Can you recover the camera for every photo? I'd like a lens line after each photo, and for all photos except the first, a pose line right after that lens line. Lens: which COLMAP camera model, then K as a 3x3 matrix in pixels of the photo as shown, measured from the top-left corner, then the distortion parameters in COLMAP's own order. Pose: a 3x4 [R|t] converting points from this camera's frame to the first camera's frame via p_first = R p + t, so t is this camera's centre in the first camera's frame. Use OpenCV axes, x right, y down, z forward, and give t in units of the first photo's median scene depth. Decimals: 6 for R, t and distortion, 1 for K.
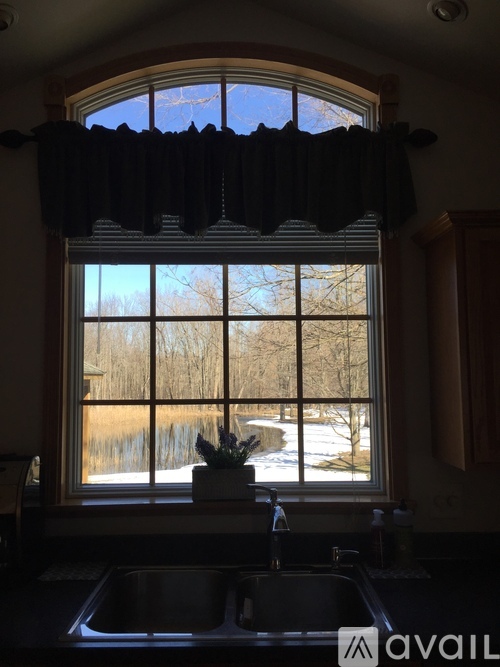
lens RADIAL K [[580.5, 0, 250.1], [0, 580.5, 317.8], [0, 0, 1]] dist [0.001400, 0.001772]
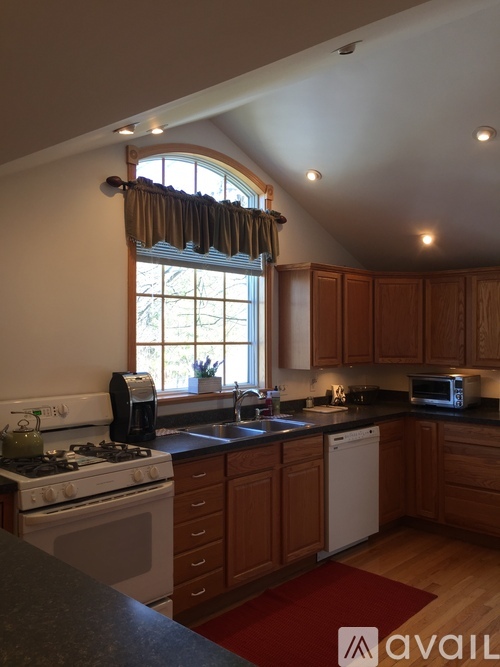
lens RADIAL K [[570.5, 0, 250.0], [0, 570.5, 333.5], [0, 0, 1]] dist [0.002411, 0.005469]
pose [[0.691834, 0.015769, 0.721884, -1.268167], [-0.068593, 0.996676, 0.043965, 0.019895], [-0.718791, -0.079933, 0.690616, -0.383646]]
